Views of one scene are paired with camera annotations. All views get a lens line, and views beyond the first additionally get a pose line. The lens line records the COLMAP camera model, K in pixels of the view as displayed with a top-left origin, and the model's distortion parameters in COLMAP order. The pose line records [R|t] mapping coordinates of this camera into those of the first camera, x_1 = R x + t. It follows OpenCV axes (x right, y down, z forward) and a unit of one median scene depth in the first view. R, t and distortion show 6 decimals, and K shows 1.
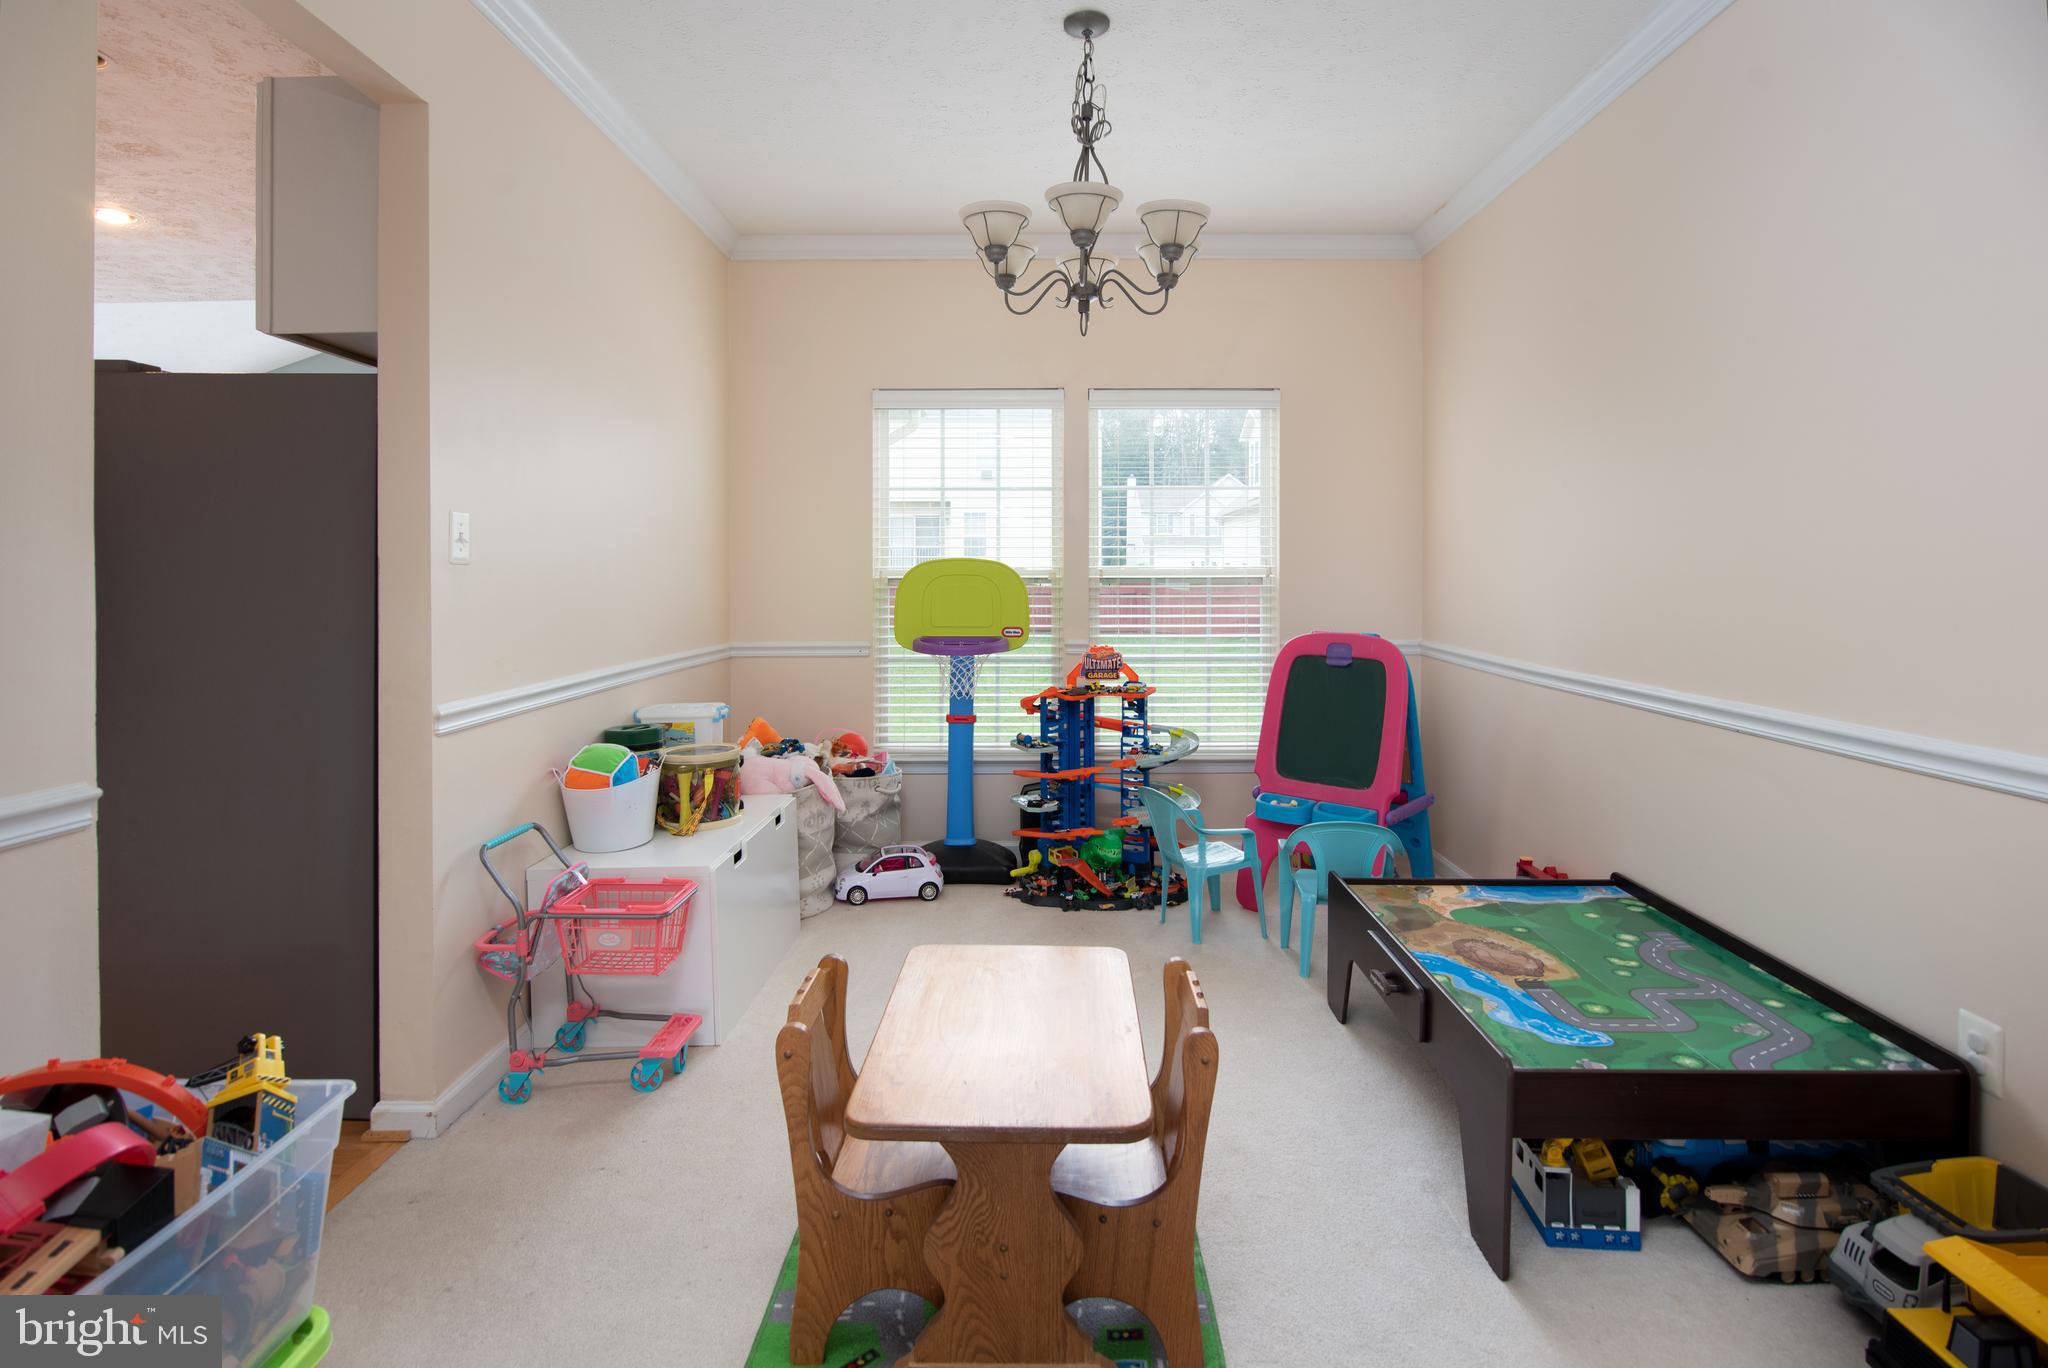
lens RADIAL K [[1030.2, 0, 1049.5], [0, 1030.2, 575.0], [0, 0, 1]] dist [0.000067, 0.000121]
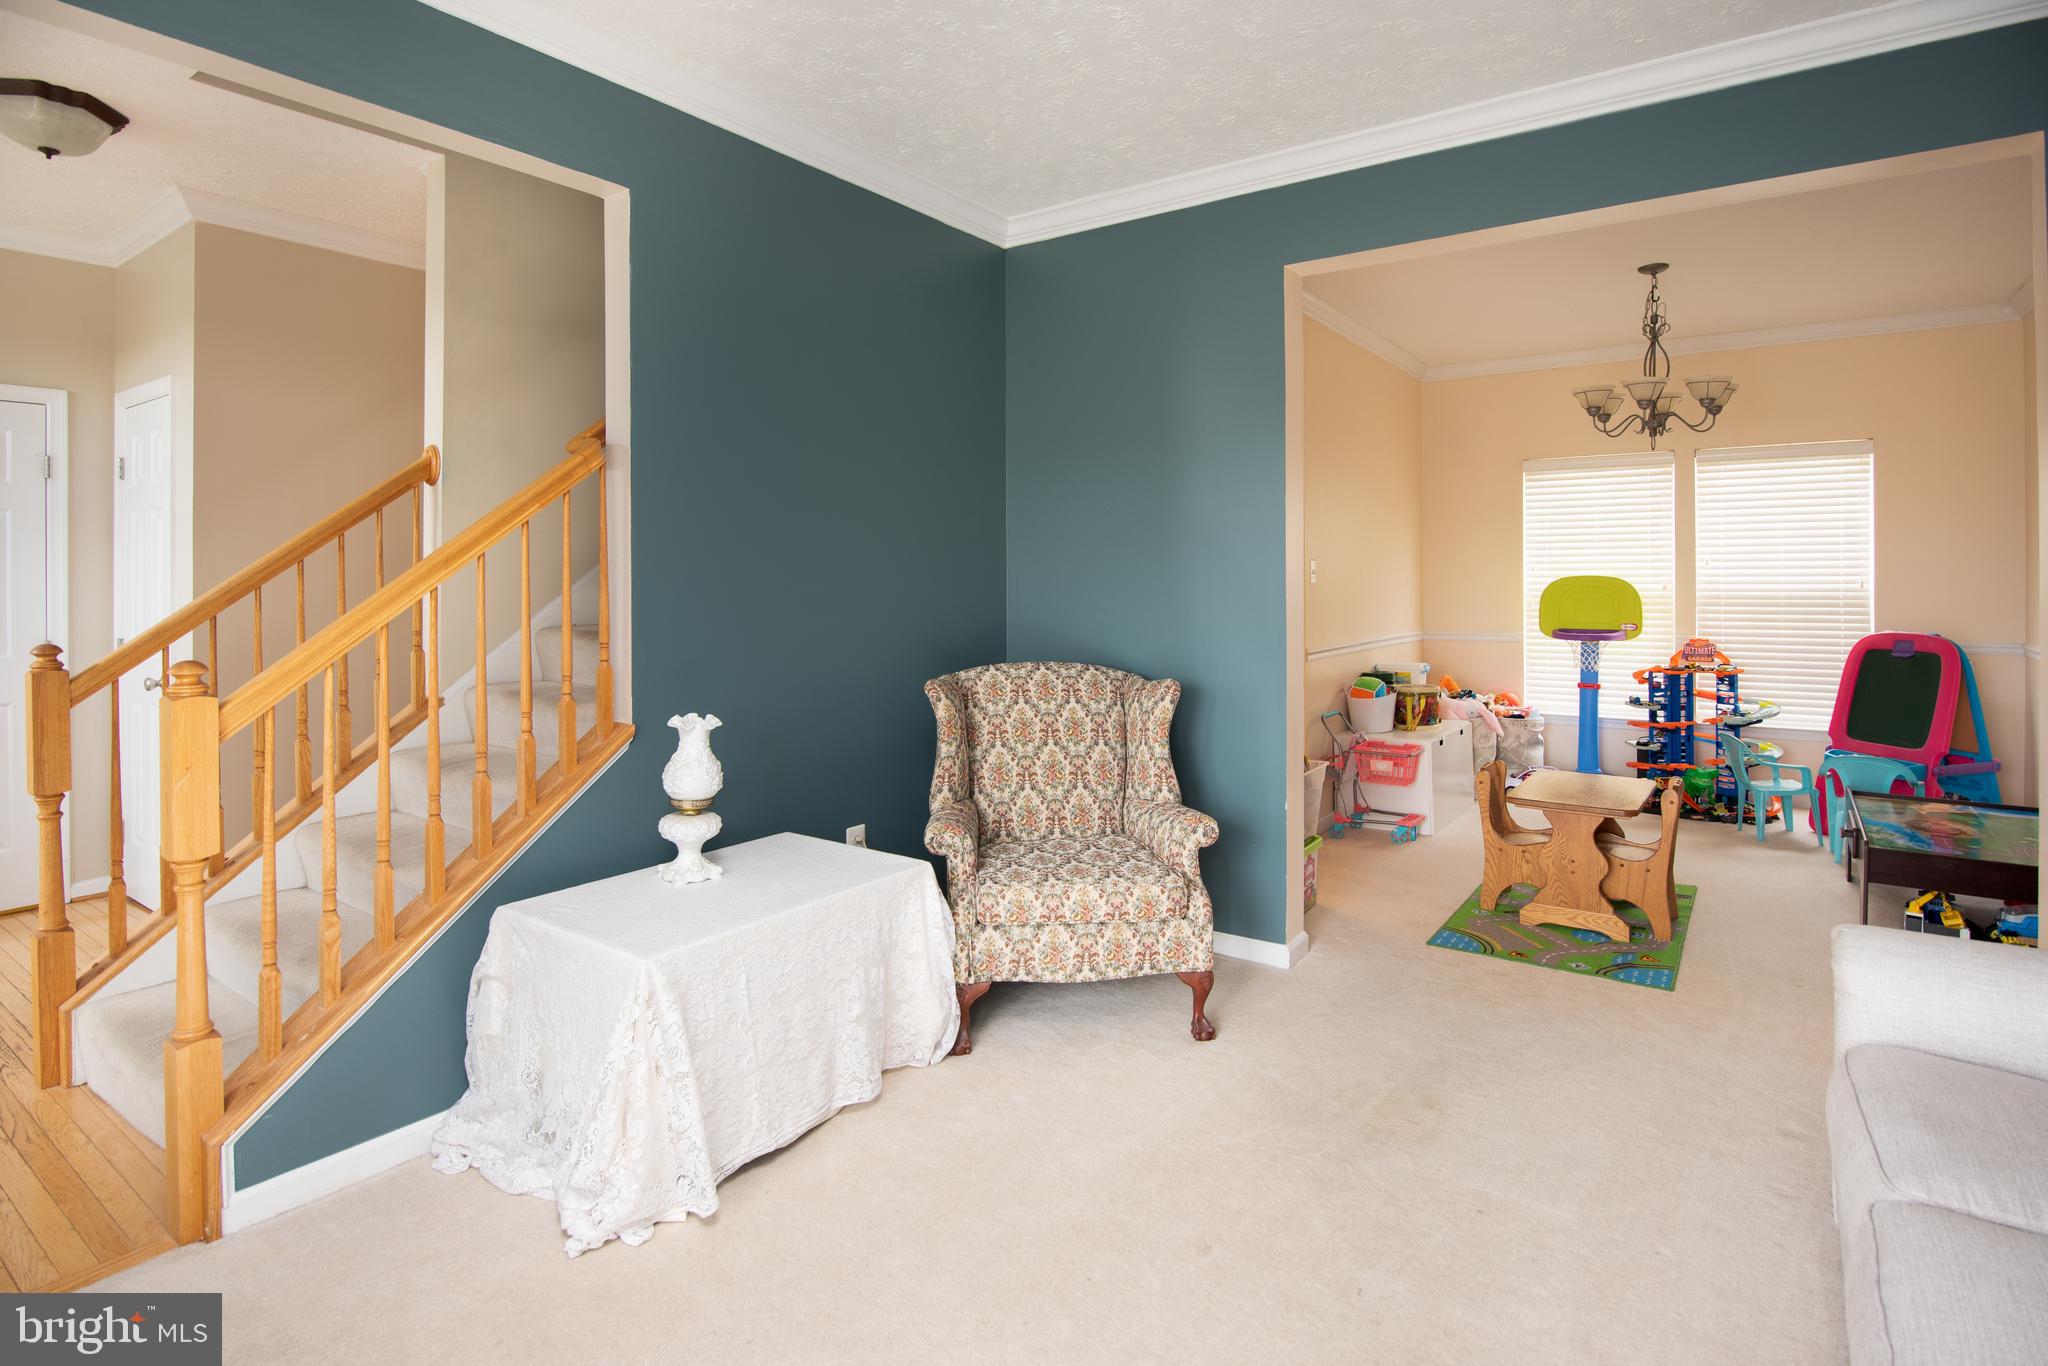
lens RADIAL K [[1030.2, 0, 1049.5], [0, 1030.2, 574.0], [0, 0, 1]] dist [0.000067, 0.000121]
pose [[0.820899, -0.003747, -0.571061, 0.129722], [0.003731, 0.999992, -0.001198, -0.020435], [0.571061, -0.001148, 0.820907, -0.675313]]
